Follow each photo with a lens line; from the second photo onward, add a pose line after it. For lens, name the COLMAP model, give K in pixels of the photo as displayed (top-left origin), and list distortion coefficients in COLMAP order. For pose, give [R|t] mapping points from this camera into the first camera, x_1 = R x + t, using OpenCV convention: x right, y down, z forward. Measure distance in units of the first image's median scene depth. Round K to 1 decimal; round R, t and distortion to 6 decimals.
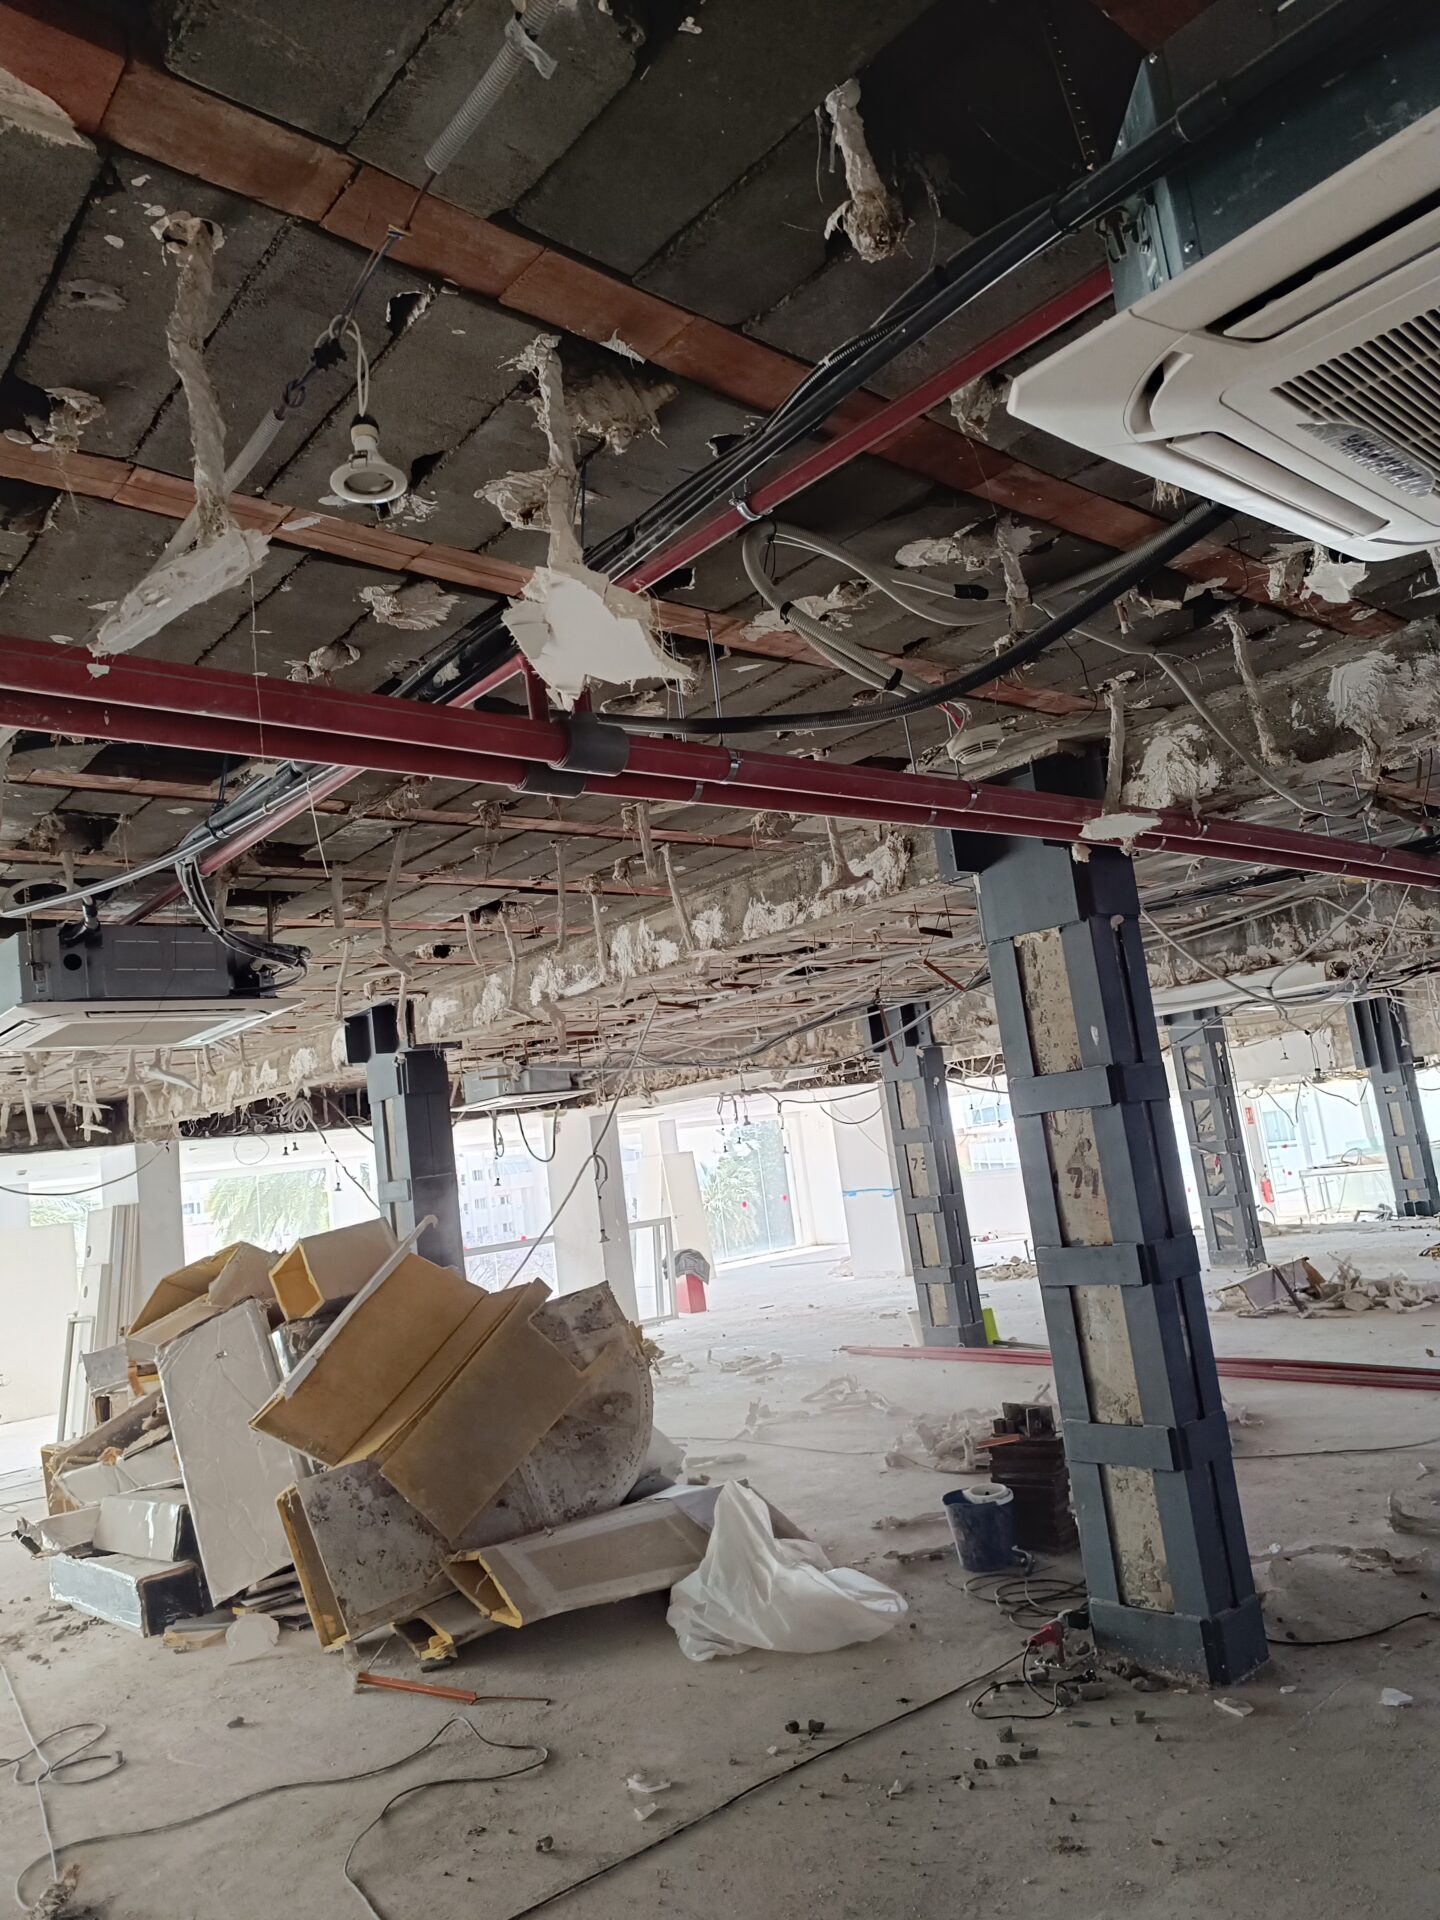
lens RADIAL K [[1306.5, 0, 724.9], [0, 1306.5, 954.2], [0, 0, 1]] dist [0.044264, -0.050367]
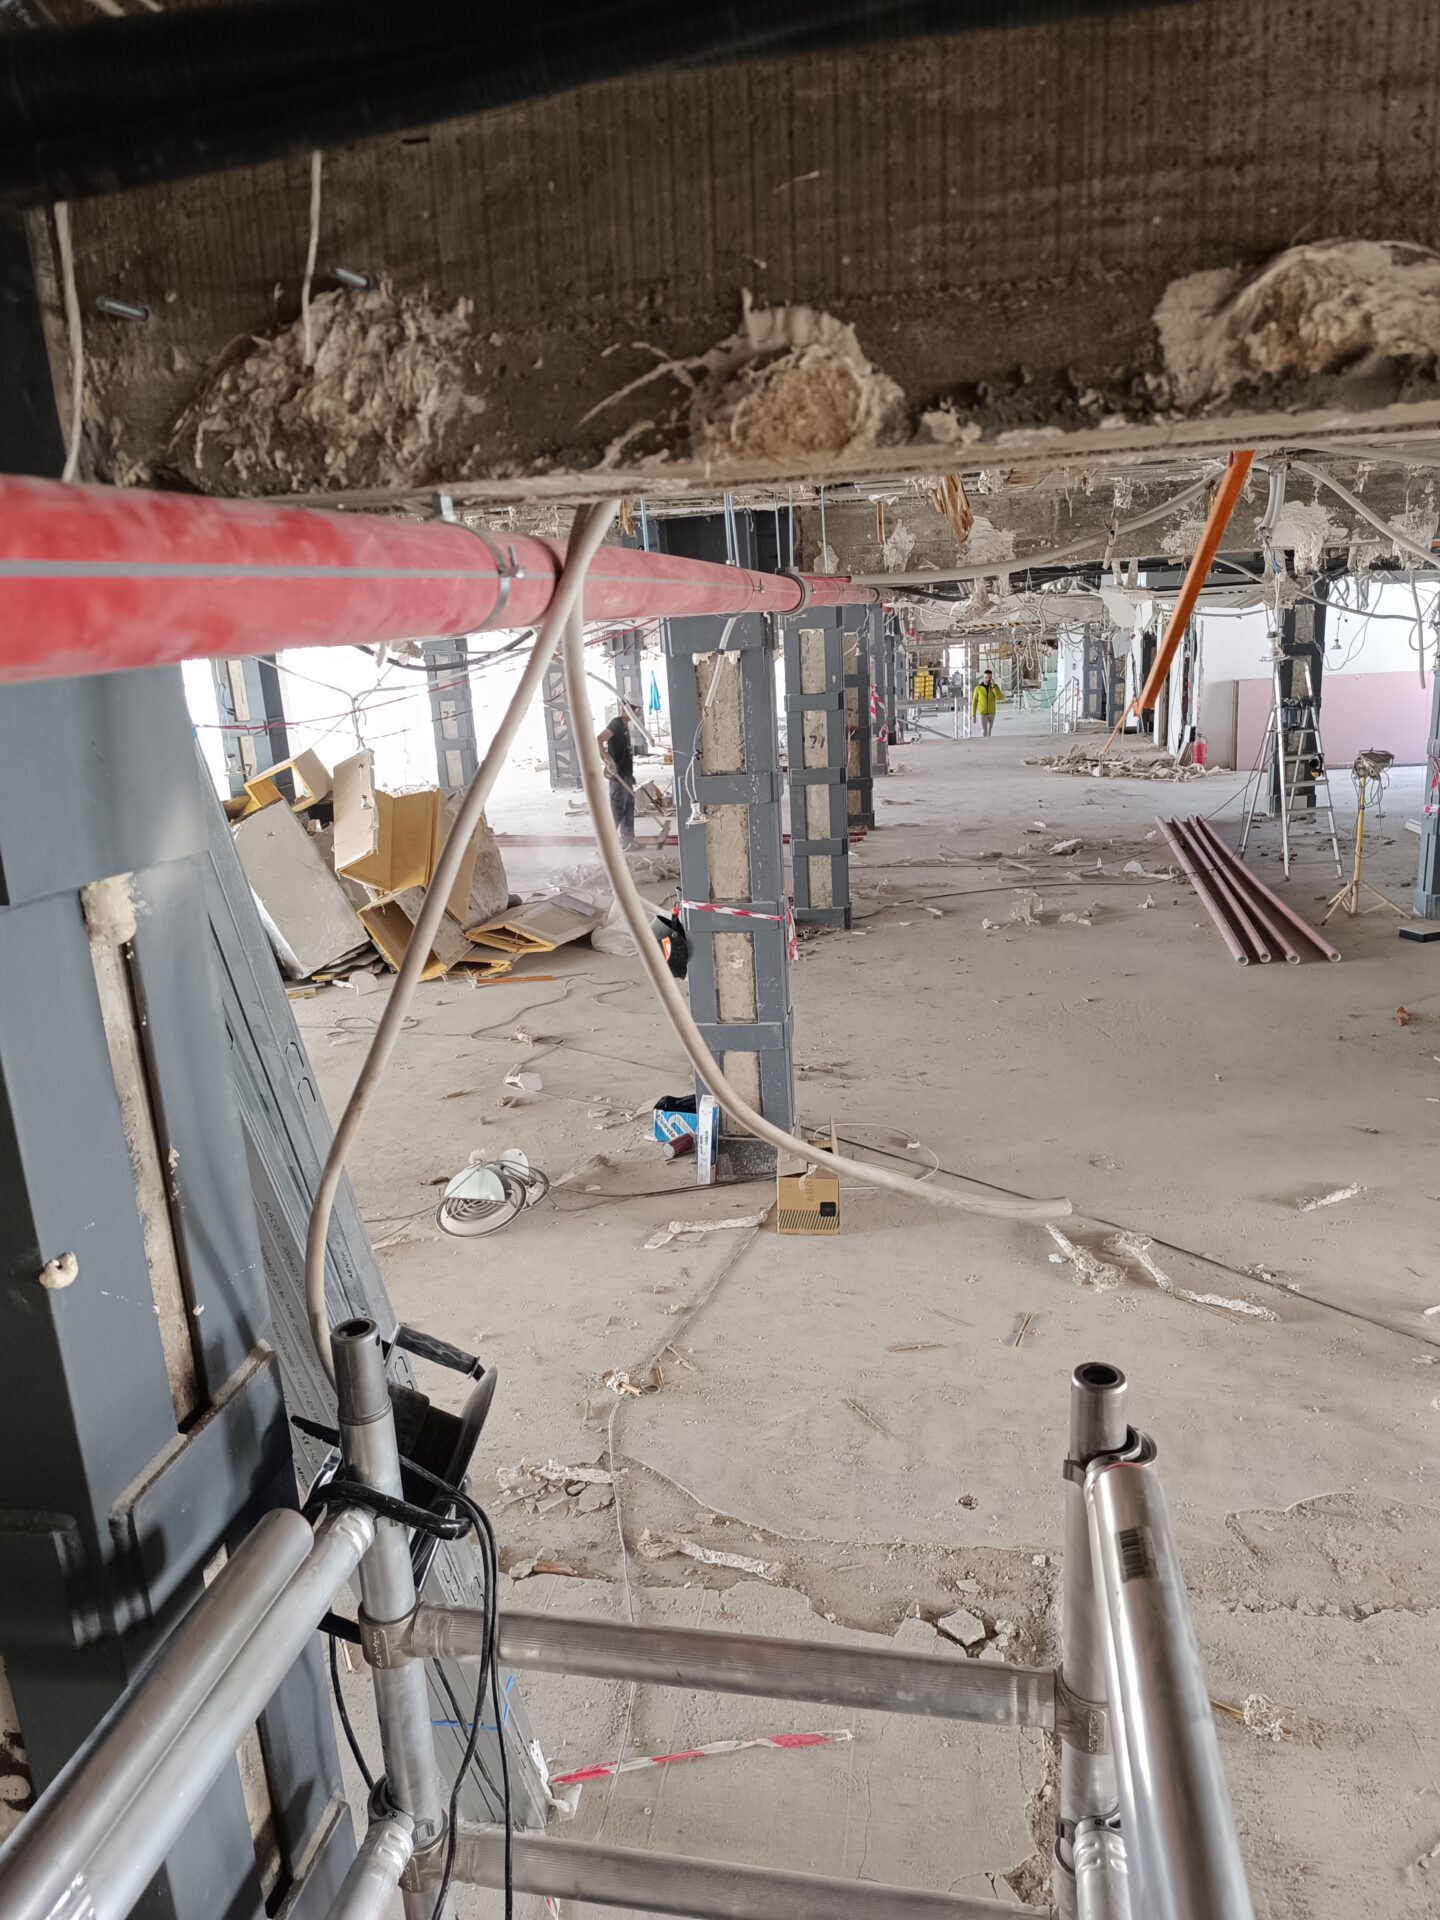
lens RADIAL K [[1306.5, 0, 713.6], [0, 1306.5, 970.8], [0, 0, 1]] dist [0.044264, -0.050367]
pose [[0.773289, -0.090919, 0.627501, -1.397637], [-0.136751, 0.942458, 0.305076, -0.131473], [-0.619131, -0.321723, 0.716360, -0.708119]]
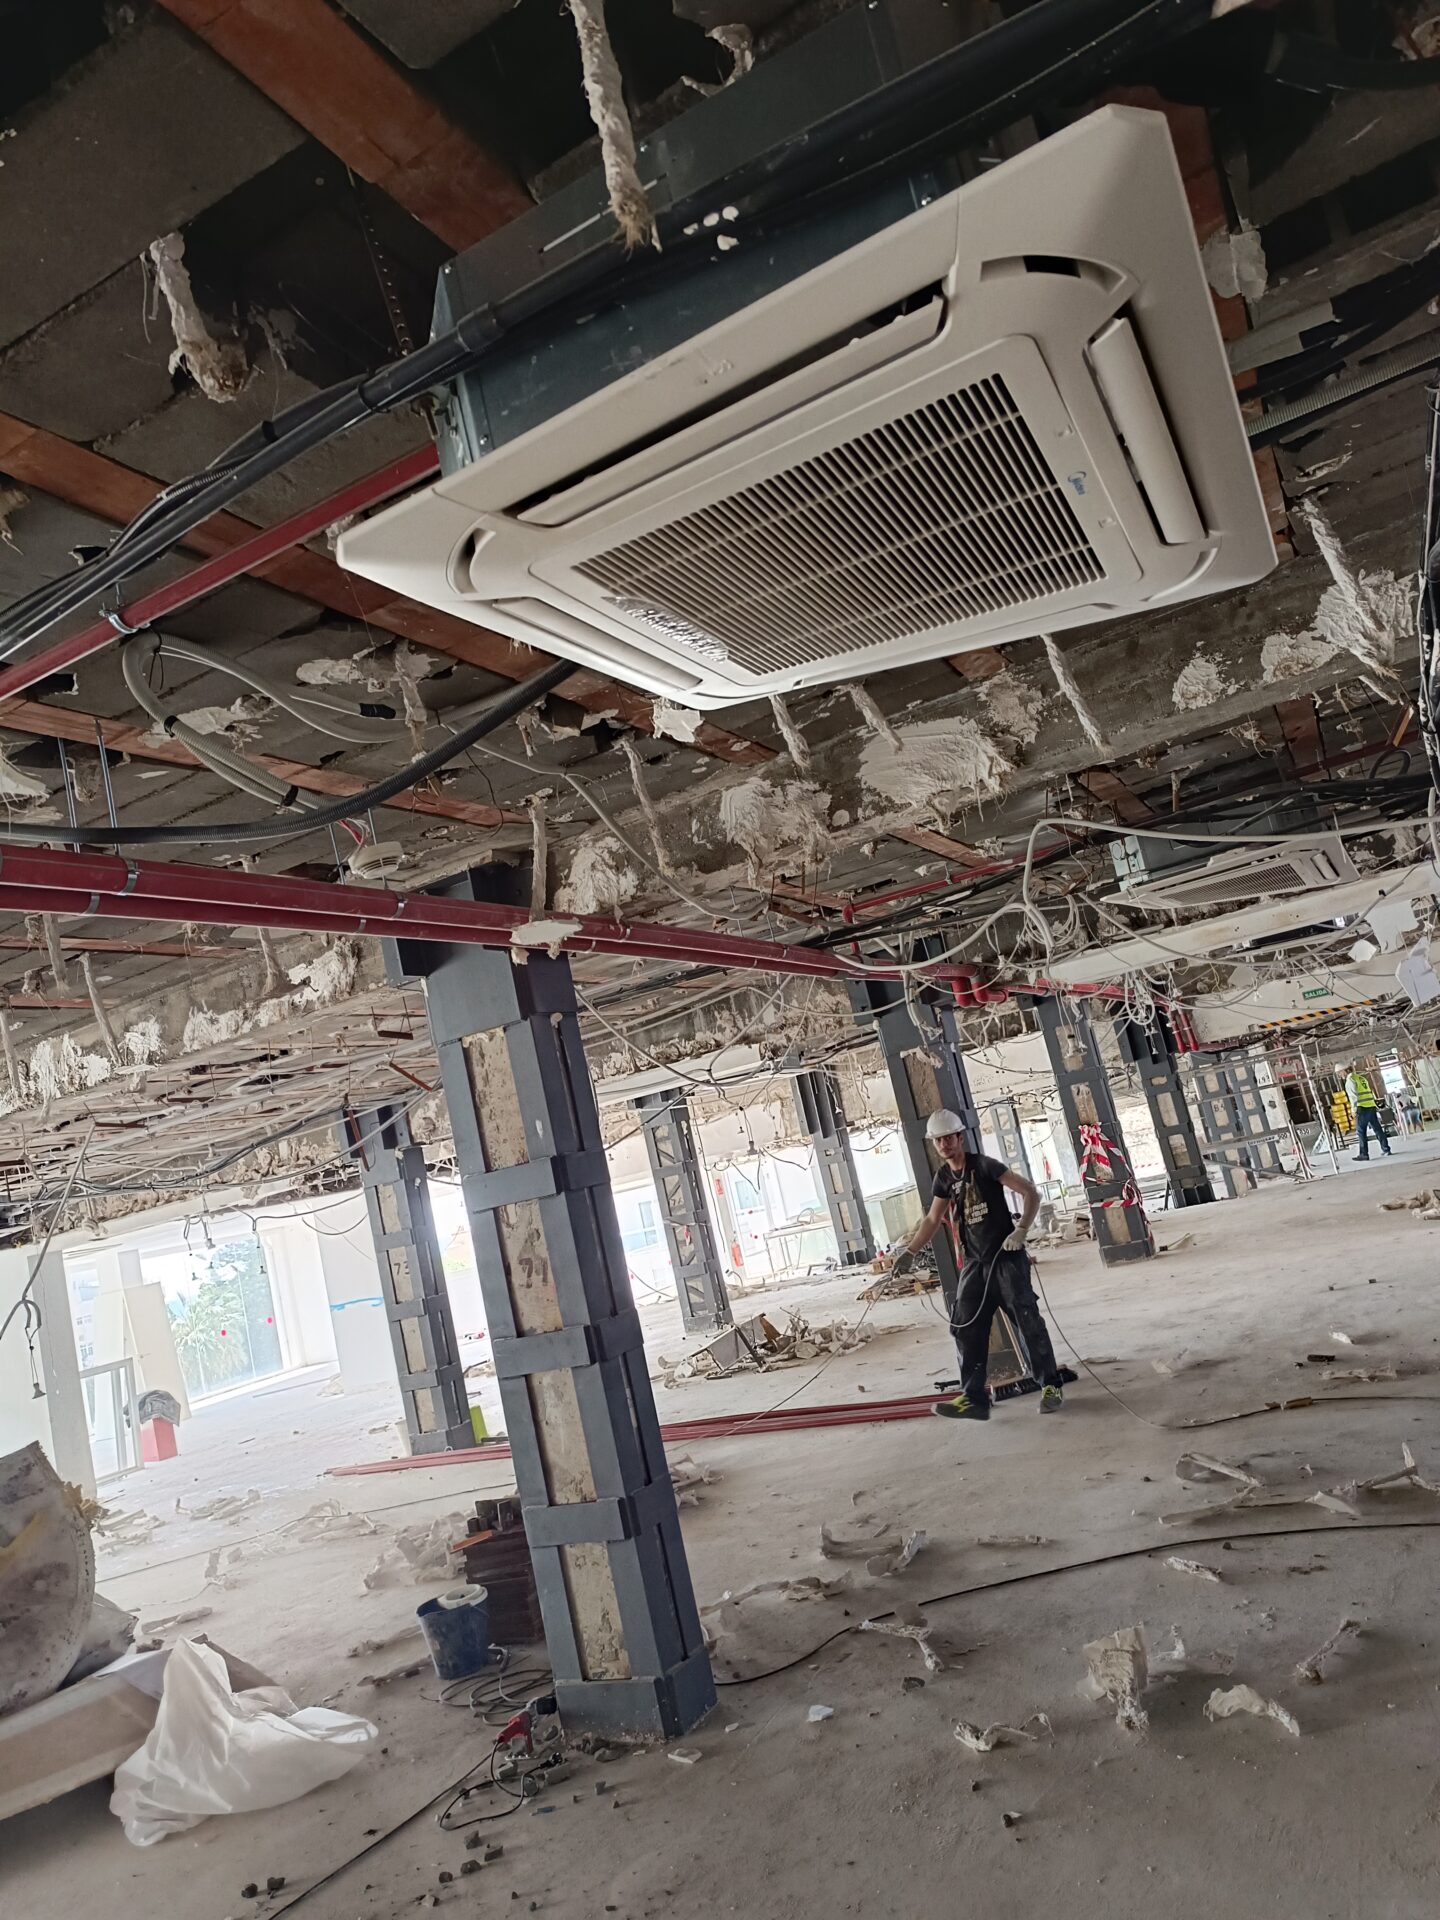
lens RADIAL K [[1306.5, 0, 716.8], [0, 1306.5, 974.8], [0, 0, 1]] dist [0.044264, -0.050367]
pose [[0.932926, -0.027273, 0.359034, 0.042499], [0.047010, 0.997818, -0.046354, -0.005978], [-0.356986, 0.060123, 0.932173, -0.033013]]
